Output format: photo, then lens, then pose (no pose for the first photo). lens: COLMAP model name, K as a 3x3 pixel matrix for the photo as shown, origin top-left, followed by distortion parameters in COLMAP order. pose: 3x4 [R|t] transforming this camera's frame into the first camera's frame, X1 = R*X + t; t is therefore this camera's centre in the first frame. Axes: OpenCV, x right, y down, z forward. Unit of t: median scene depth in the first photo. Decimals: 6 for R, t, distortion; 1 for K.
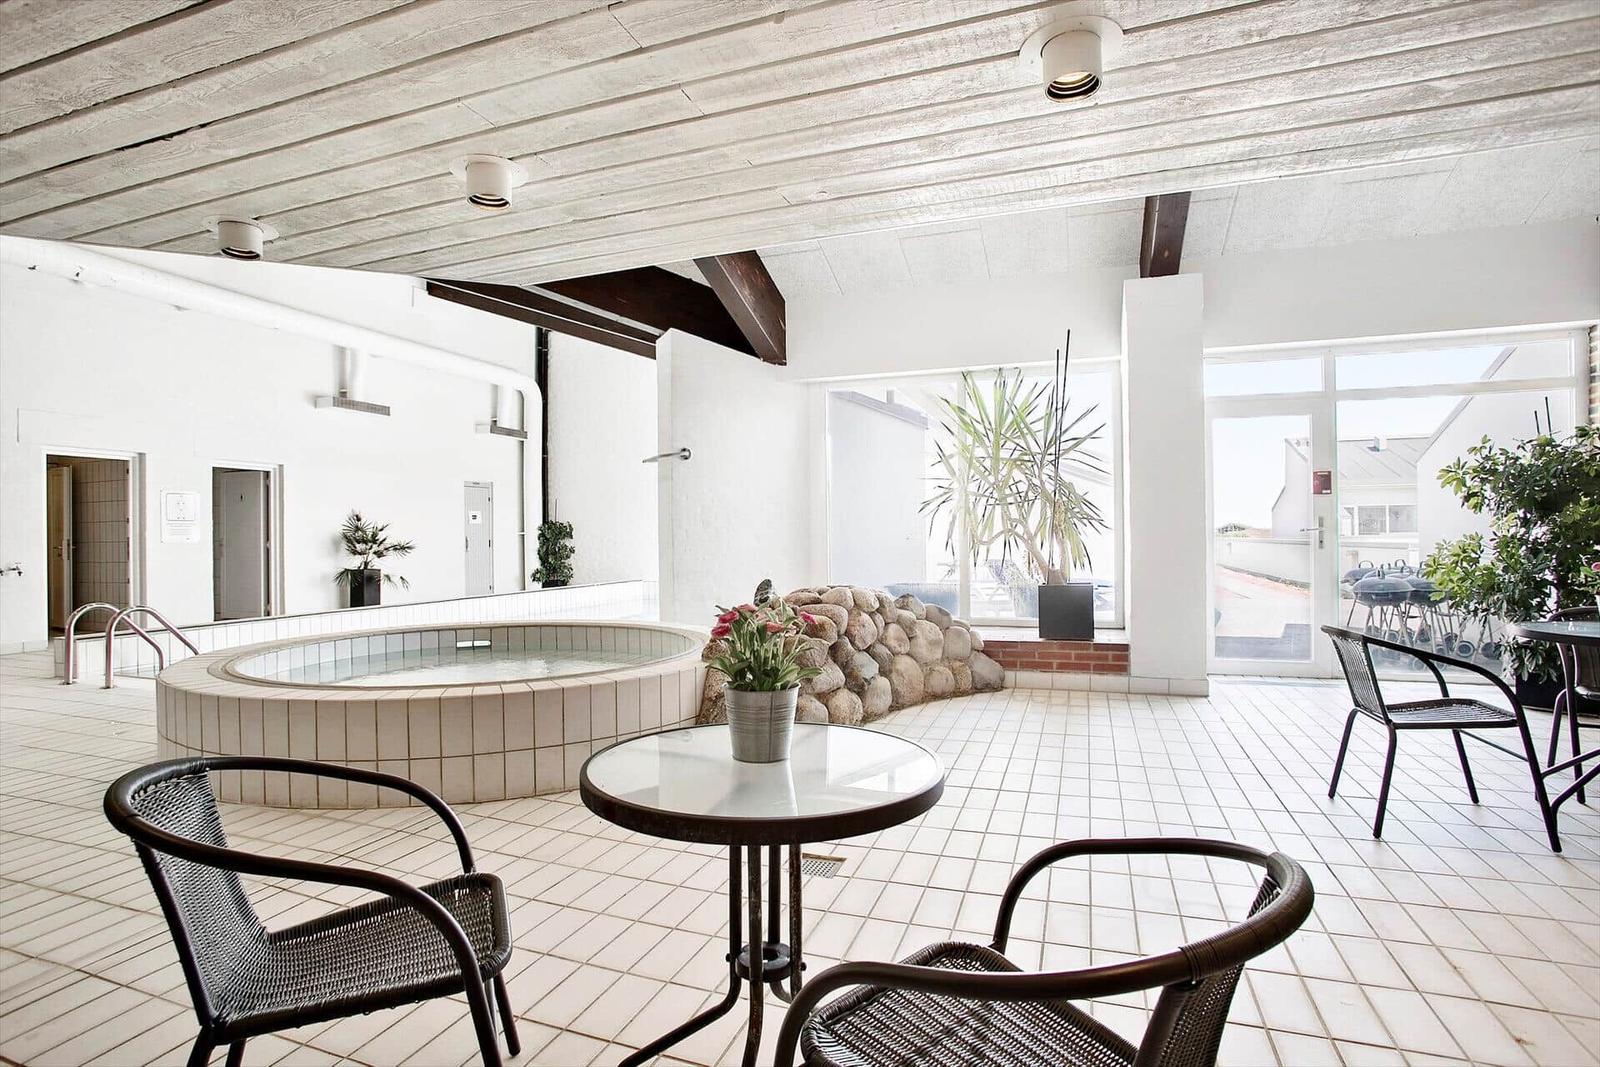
lens RADIAL K [[768.7, 0, 807.6], [0, 768.7, 534.5], [0, 0, 1]] dist [-0.033647, 0.004860]
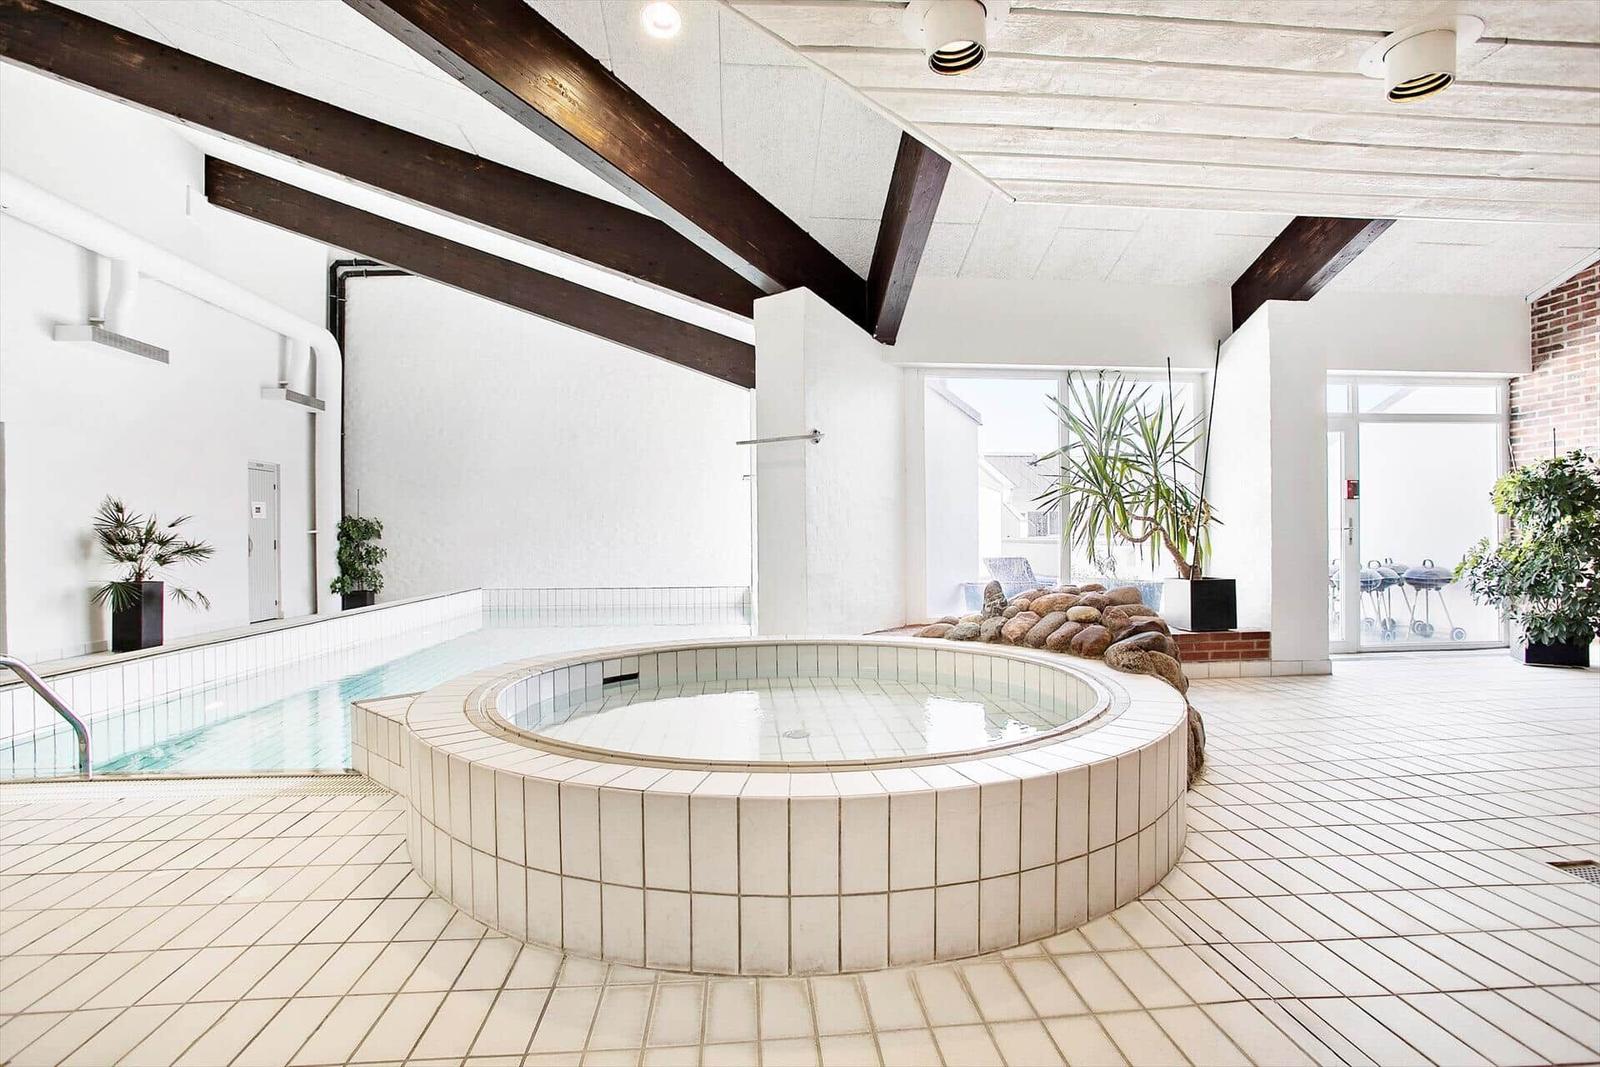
lens RADIAL K [[768.7, 0, 806.3], [0, 768.7, 531.9], [0, 0, 1]] dist [-0.033647, 0.004860]
pose [[0.911178, 0.003120, 0.412001, -0.314009], [-0.001014, 0.999985, -0.005330, 0.003260], [-0.412011, 0.004439, 0.911168, 0.138418]]
